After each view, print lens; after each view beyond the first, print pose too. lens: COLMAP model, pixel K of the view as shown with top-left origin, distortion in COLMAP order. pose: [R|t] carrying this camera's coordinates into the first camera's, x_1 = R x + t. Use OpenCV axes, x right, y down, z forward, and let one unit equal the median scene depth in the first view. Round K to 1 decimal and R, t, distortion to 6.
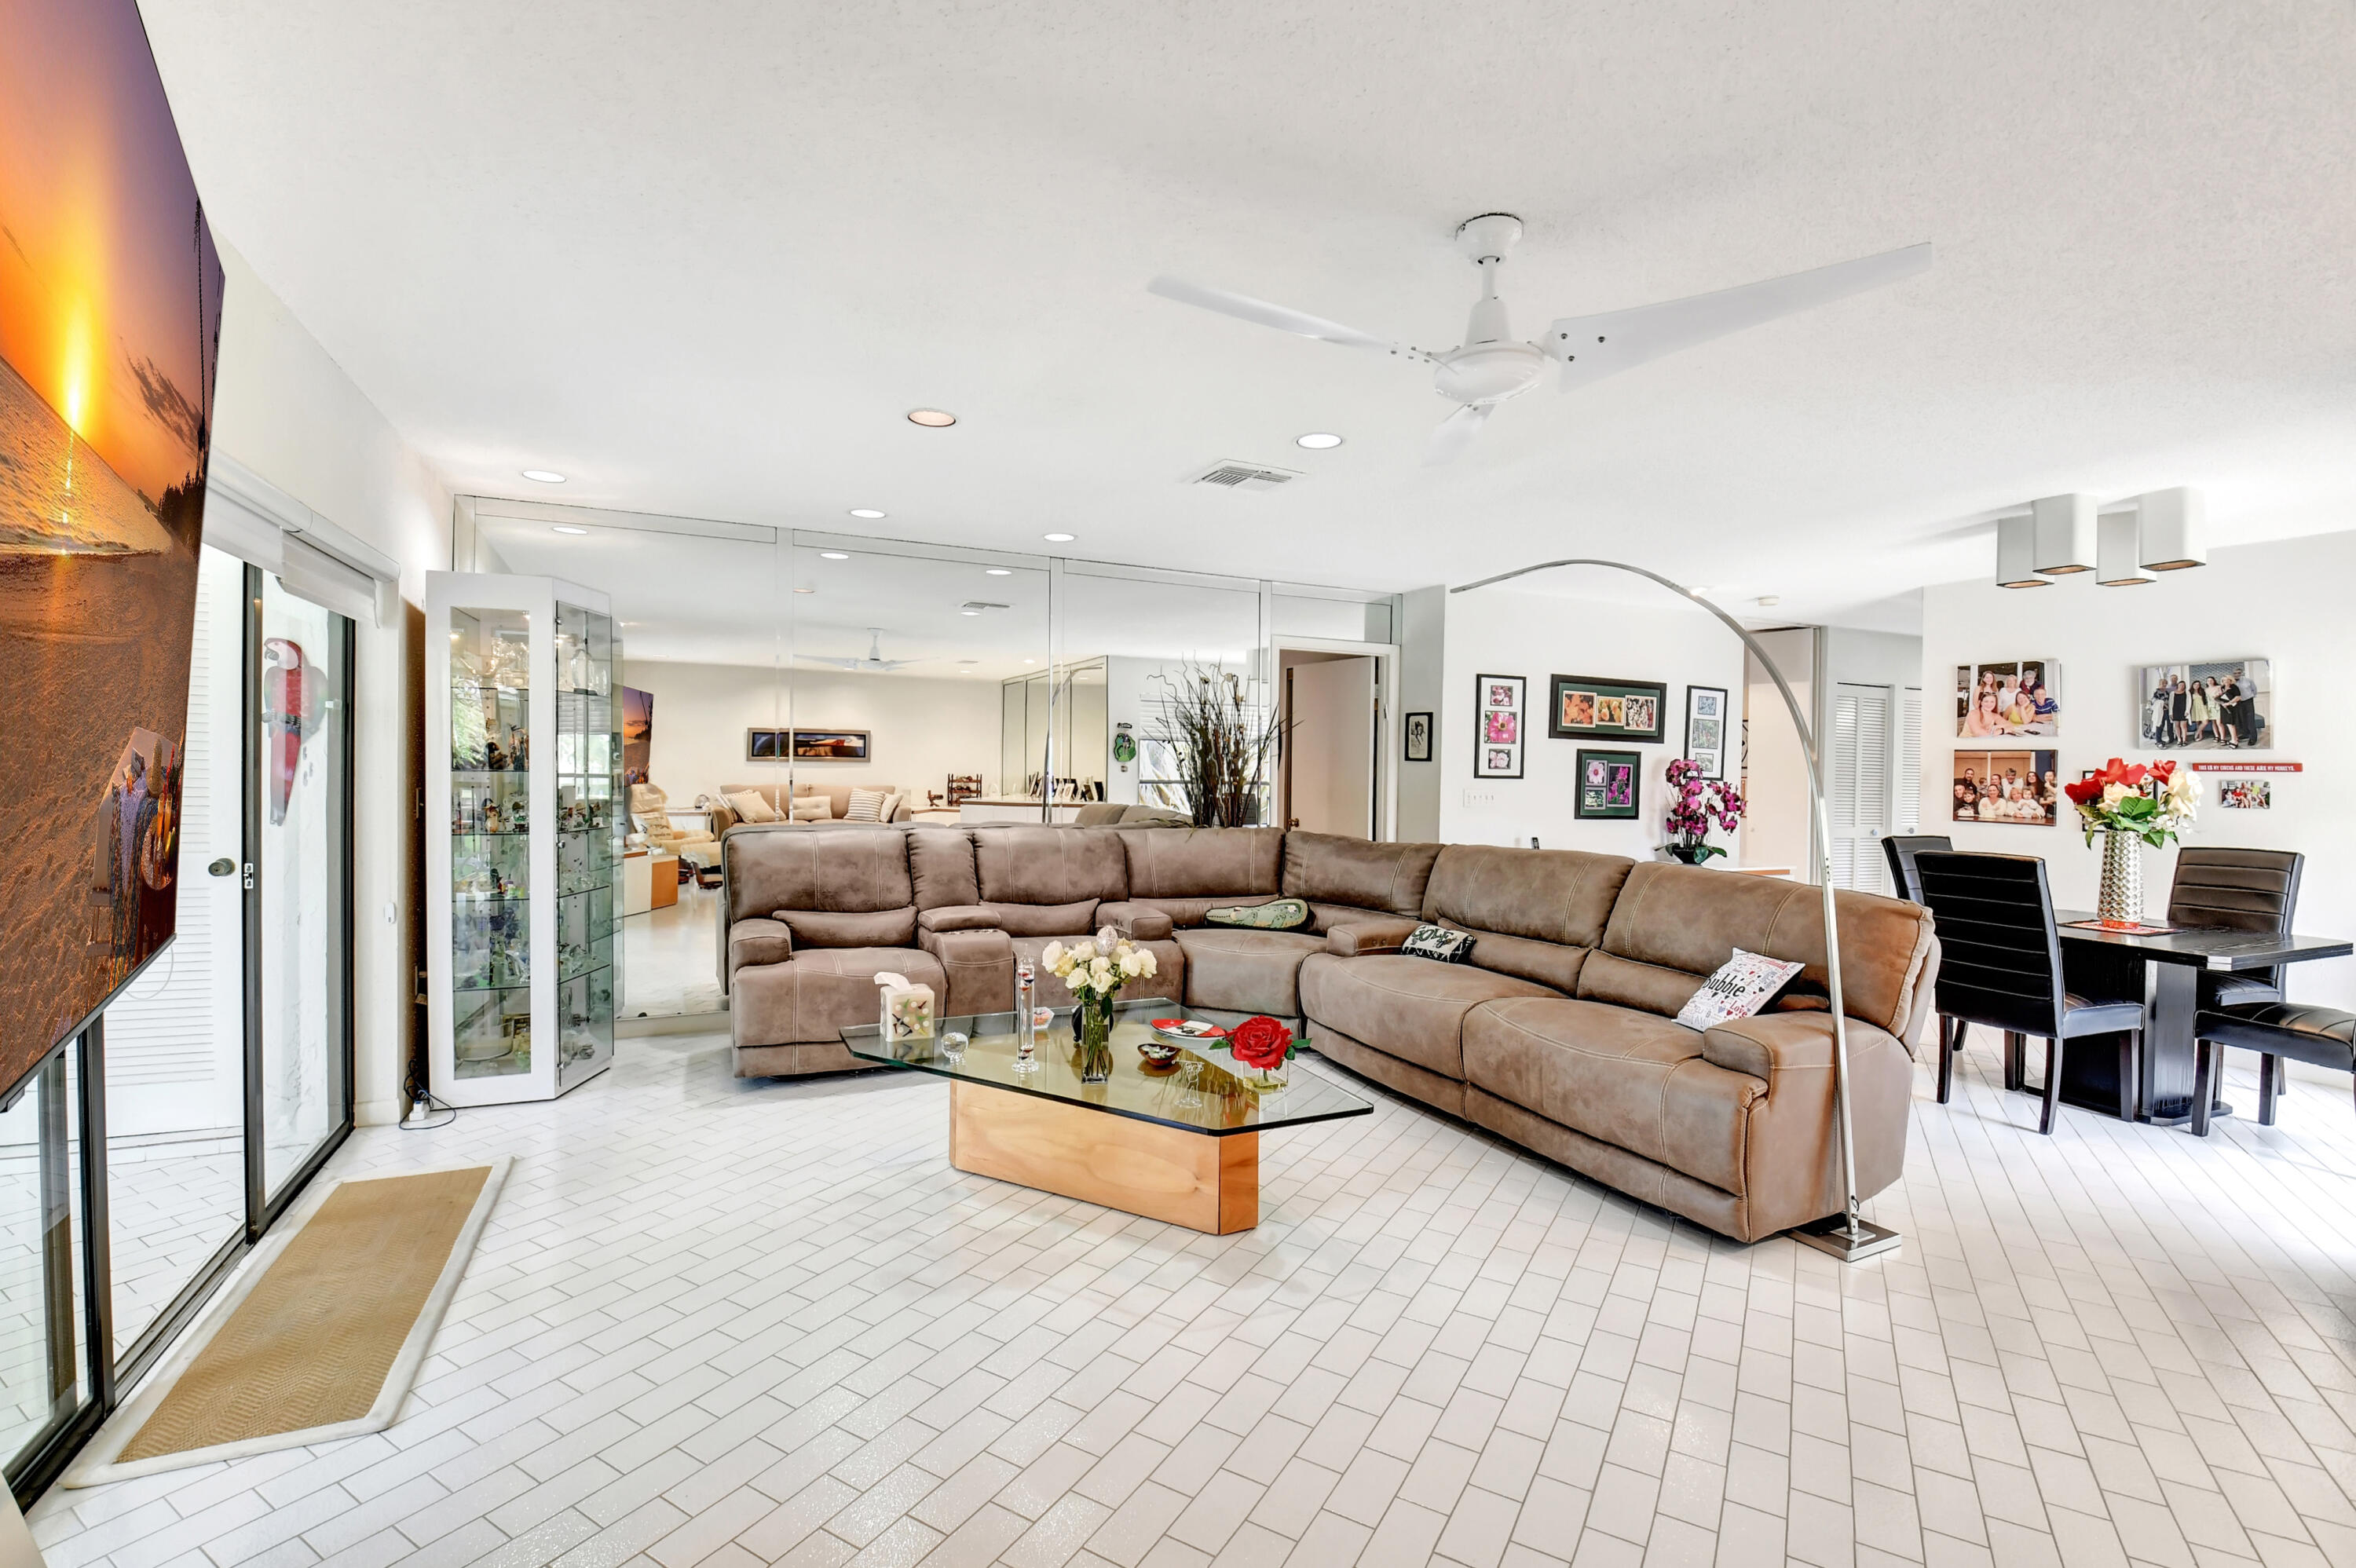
lens RADIAL K [[1068.0, 0, 1151.0], [0, 1068.0, 762.7], [0, 0, 1]] dist [0.000936, -0.014085]
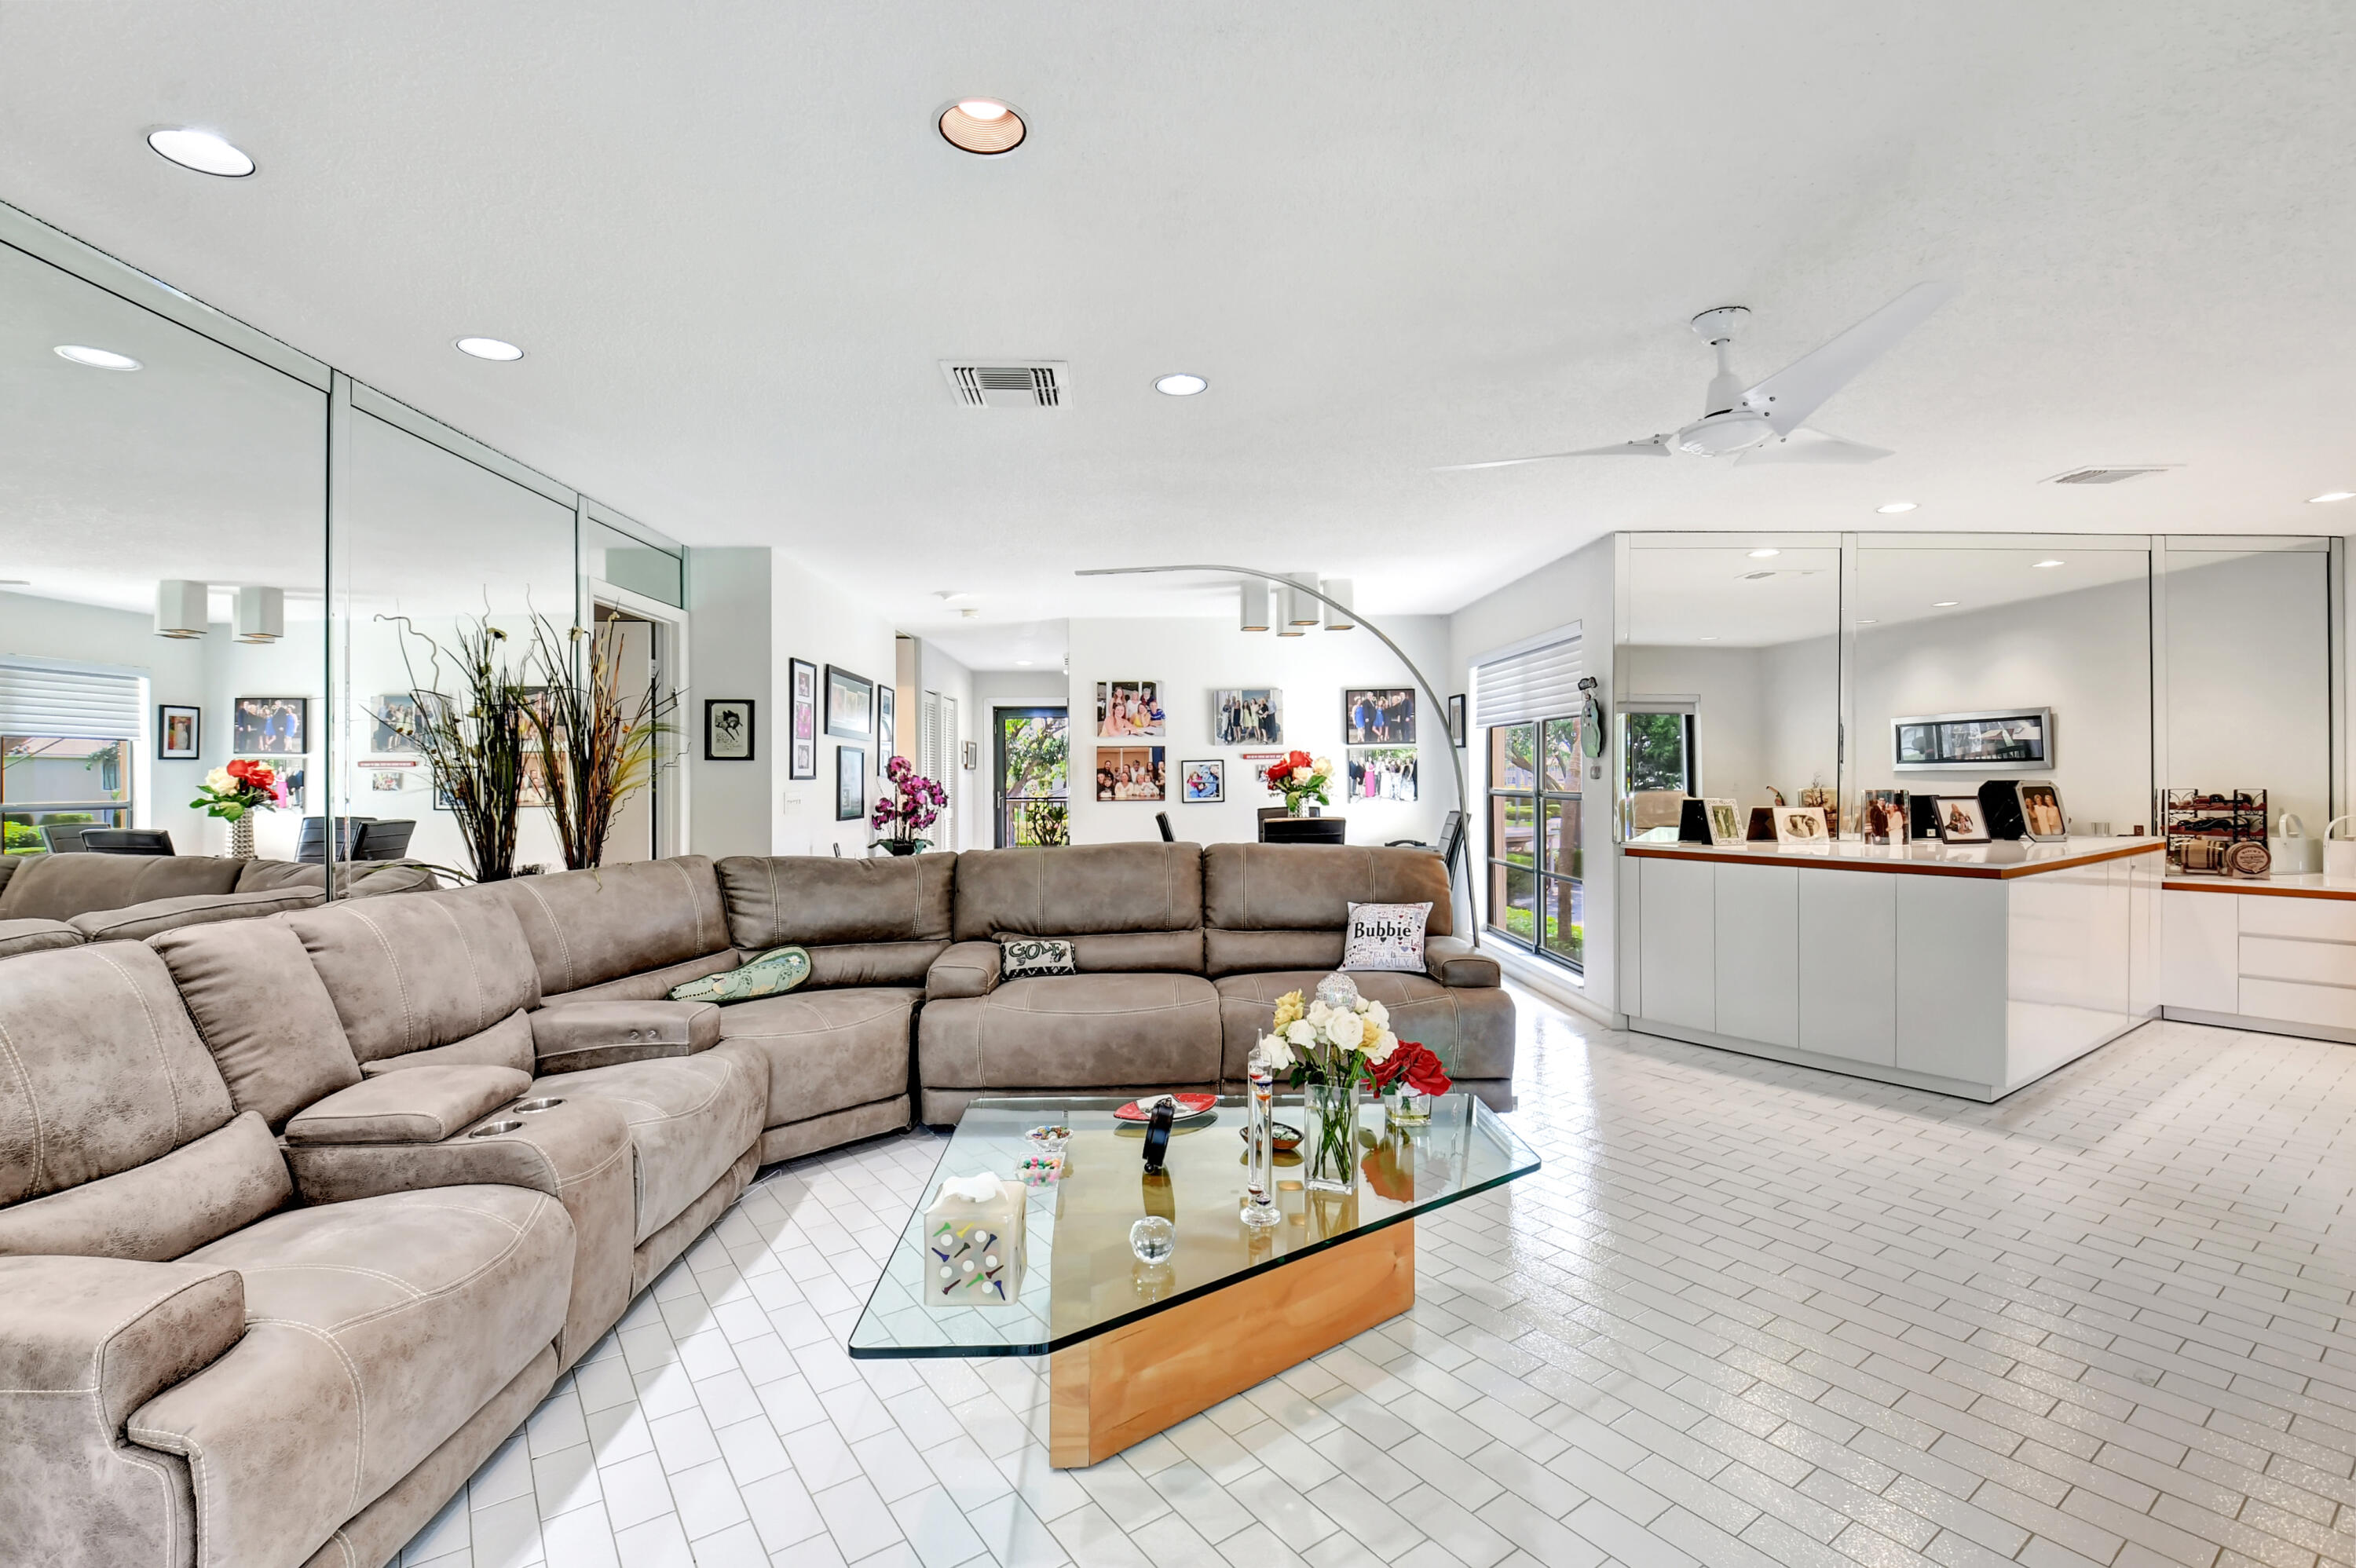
lens RADIAL K [[1068.0, 0, 1151.0], [0, 1068.0, 762.7], [0, 0, 1]] dist [0.000936, -0.014085]
pose [[0.370539, -0.012994, 0.928726, -0.452425], [0.014853, 0.999857, 0.008064, -0.001905], [-0.928698, 0.010806, 0.370680, 0.488264]]
